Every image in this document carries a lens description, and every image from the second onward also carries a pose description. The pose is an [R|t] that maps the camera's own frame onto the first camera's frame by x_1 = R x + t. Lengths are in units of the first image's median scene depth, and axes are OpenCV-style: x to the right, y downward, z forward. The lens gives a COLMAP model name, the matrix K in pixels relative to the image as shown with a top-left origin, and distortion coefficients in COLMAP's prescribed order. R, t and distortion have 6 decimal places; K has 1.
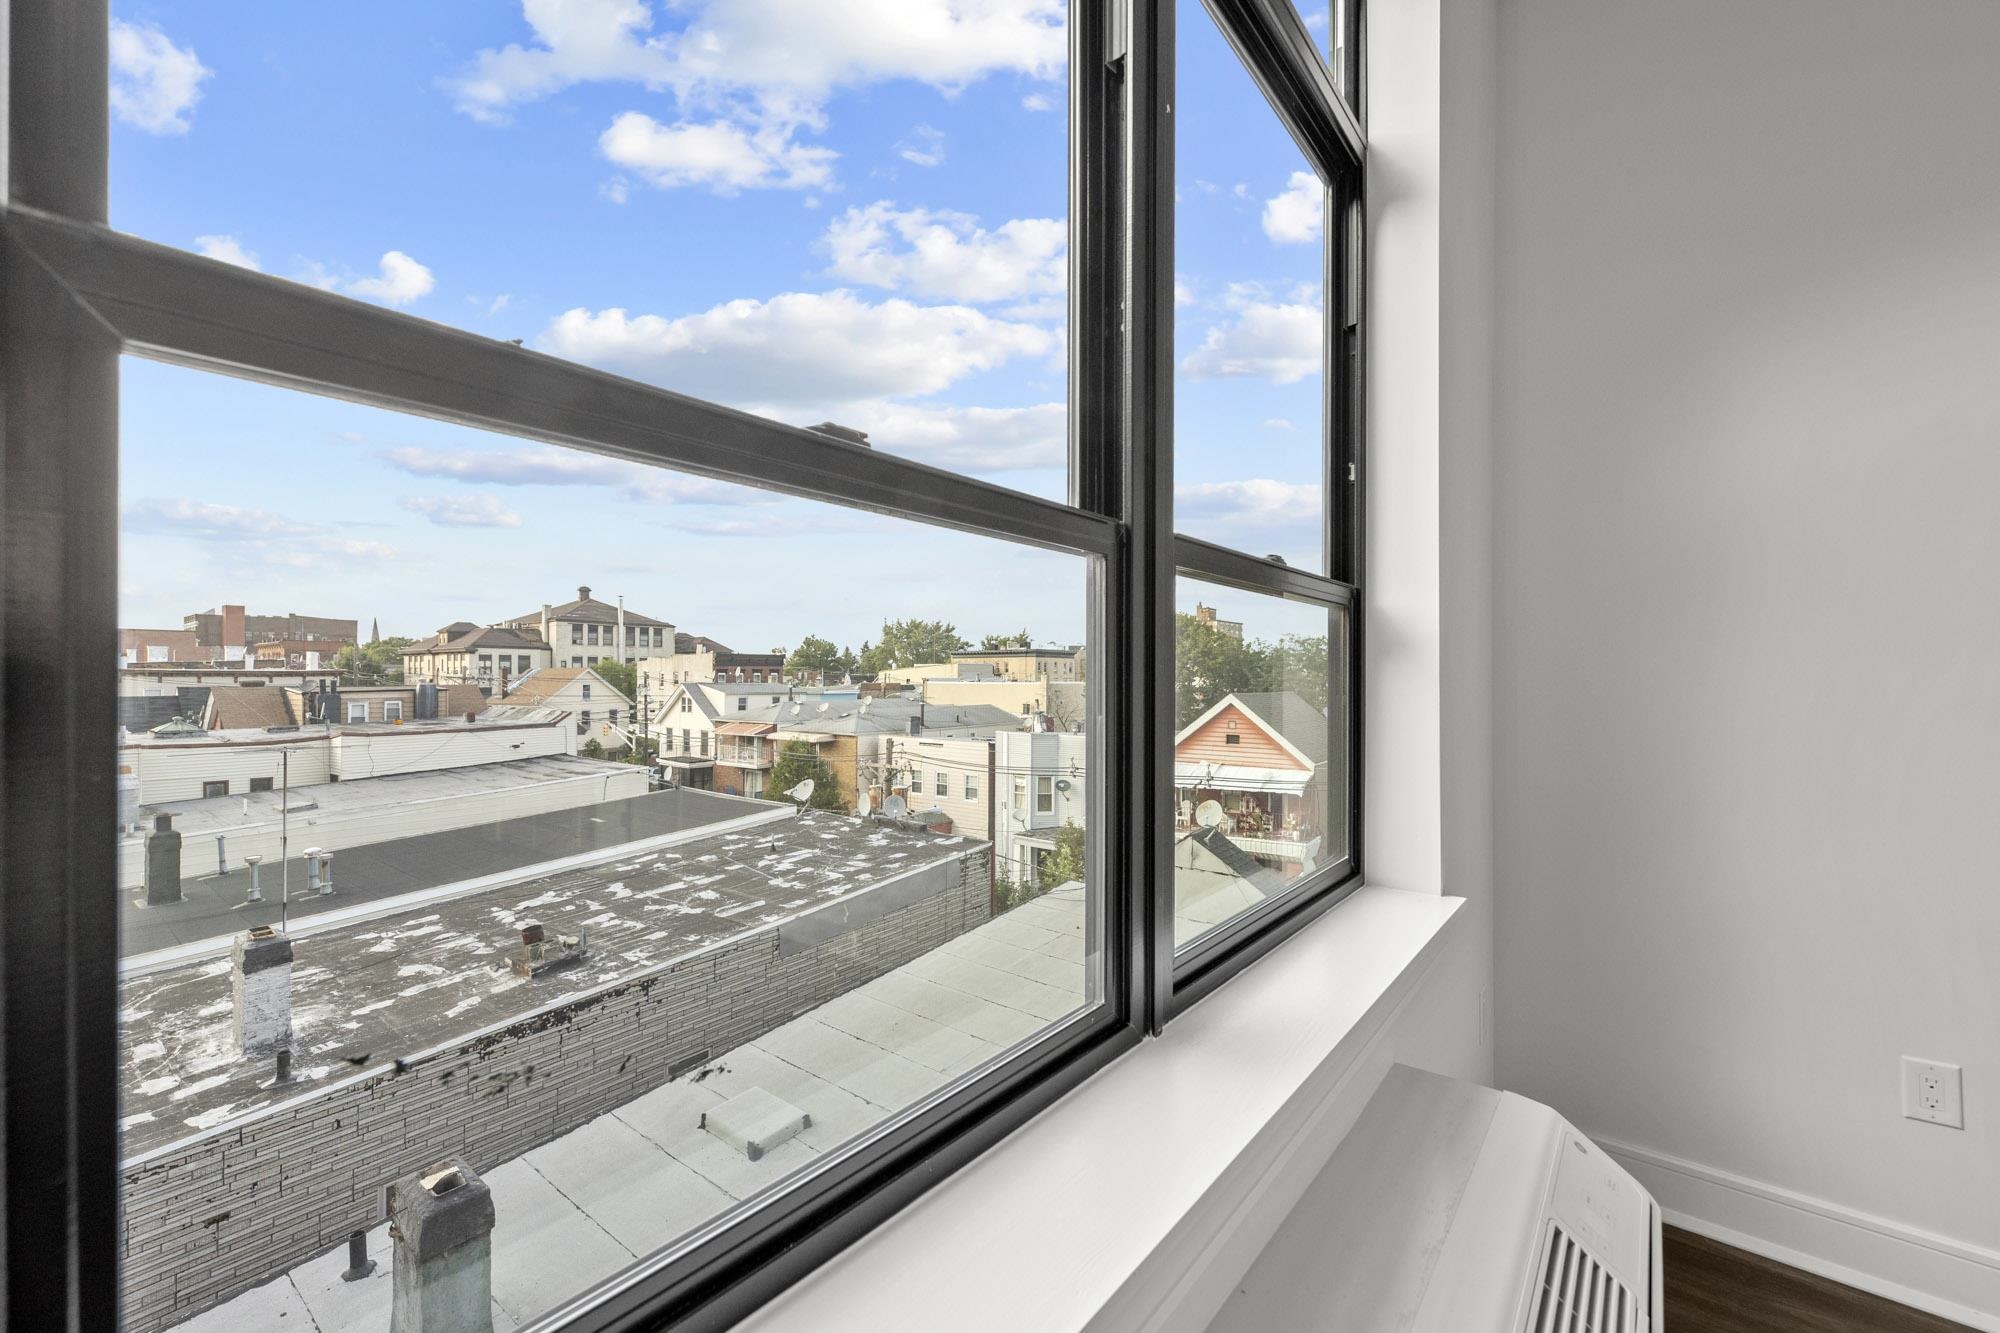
lens RADIAL K [[791.8, 0, 1006.2], [0, 791.8, 674.1], [0, 0, 1]] dist [-0.028554, -0.000318]
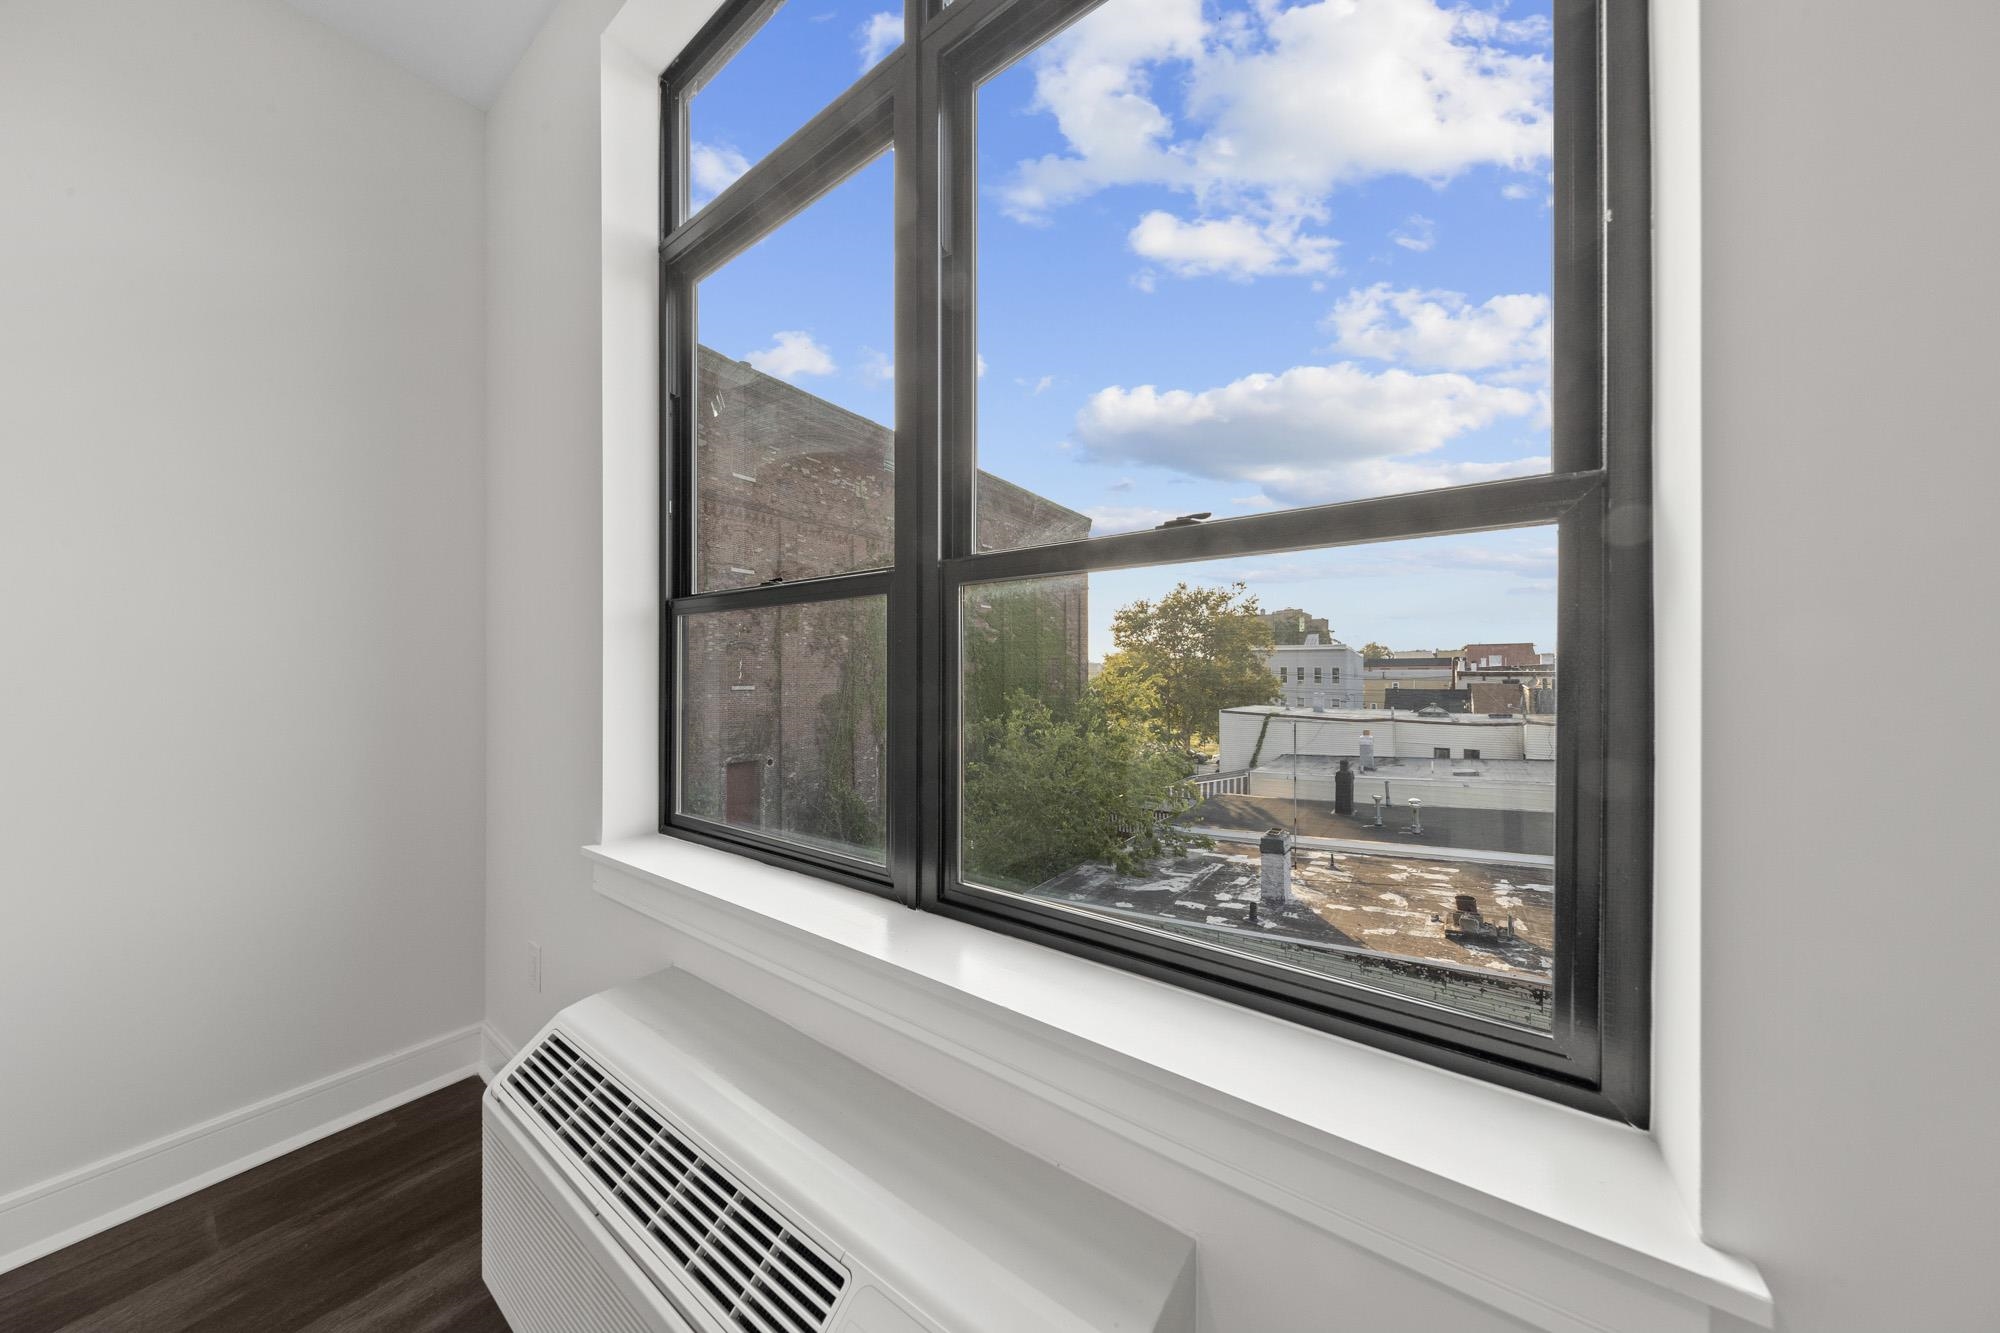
lens RADIAL K [[623.1, 0, 1014.2], [0, 623.1, 673.5], [0, 0, 1]] dist [0.001061, 0.000039]
pose [[0.042782, -0.002027, -0.999082, 0.288792], [0.000763, 0.999998, -0.001996, -0.001884], [0.999084, -0.000677, 0.042784, 0.314257]]
